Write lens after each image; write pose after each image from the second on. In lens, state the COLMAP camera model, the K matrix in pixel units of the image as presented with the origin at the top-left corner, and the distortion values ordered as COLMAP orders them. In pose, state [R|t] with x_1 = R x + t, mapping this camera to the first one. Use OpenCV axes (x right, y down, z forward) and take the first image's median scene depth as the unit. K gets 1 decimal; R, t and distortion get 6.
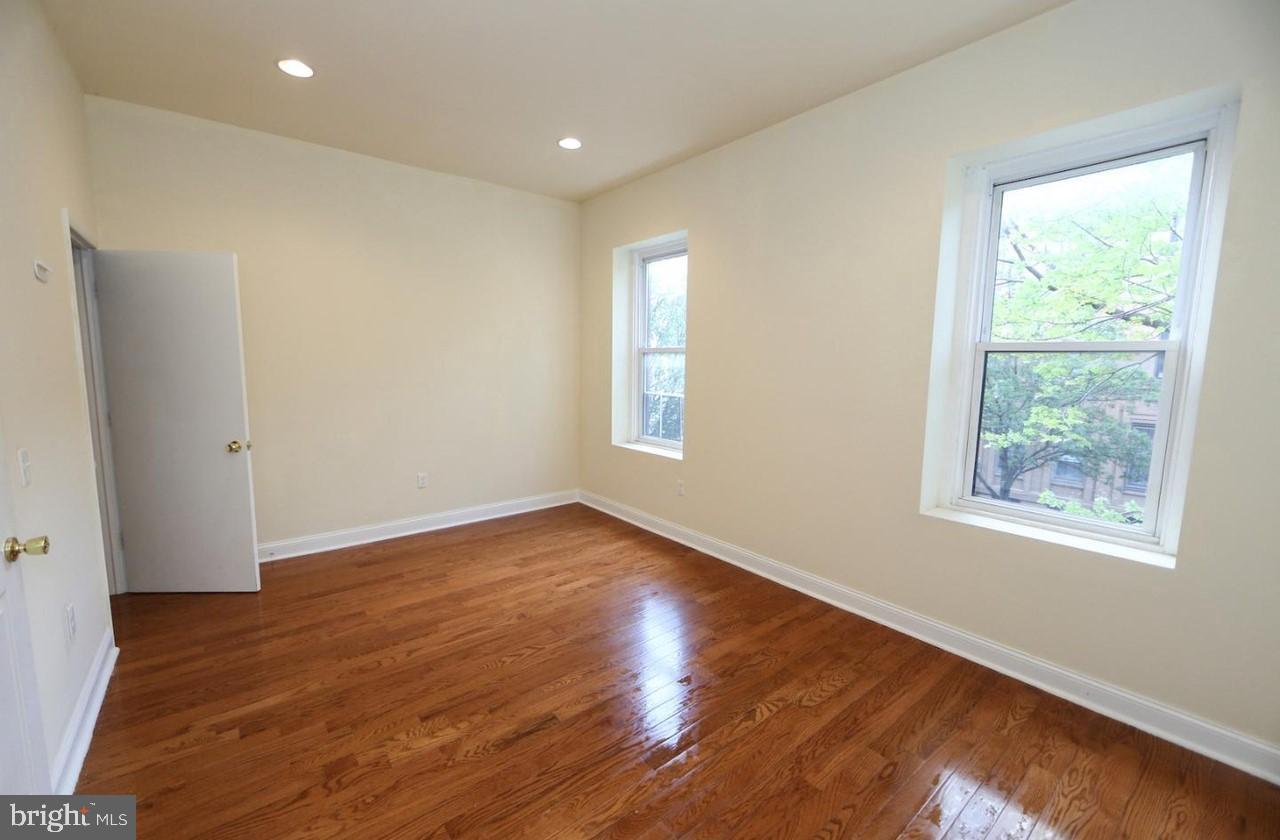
lens RADIAL K [[507.3, 0, 632.4], [0, 507.3, 420.9], [0, 0, 1]] dist [-0.002581, -0.000080]
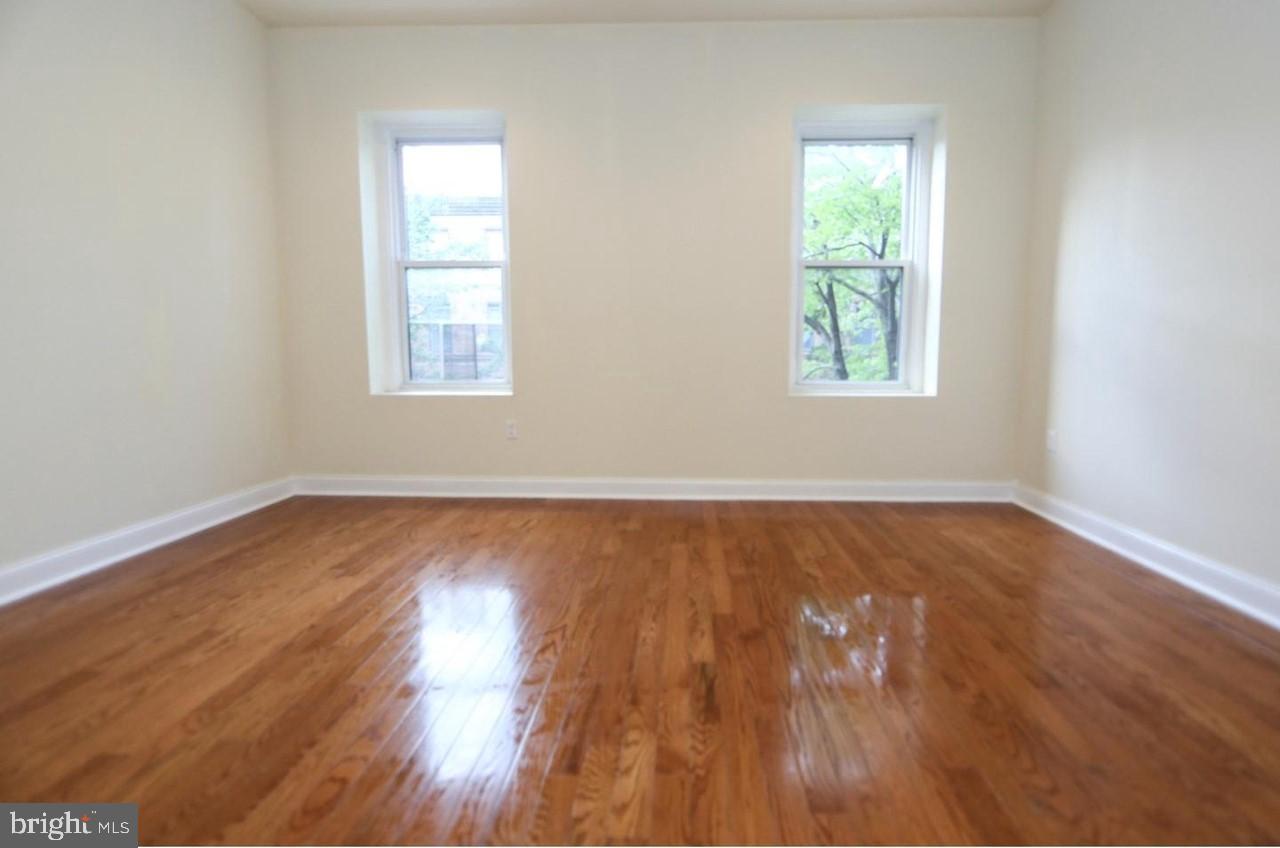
lens RADIAL K [[533.9, 0, 646.1], [0, 533.9, 403.7], [0, 0, 1]] dist [-0.000485, 0.000140]
pose [[0.653173, -0.077496, 0.753233, -0.461634], [0.095078, 0.995270, 0.019949, 0.106826], [-0.751216, 0.058586, 0.657451, 0.312287]]
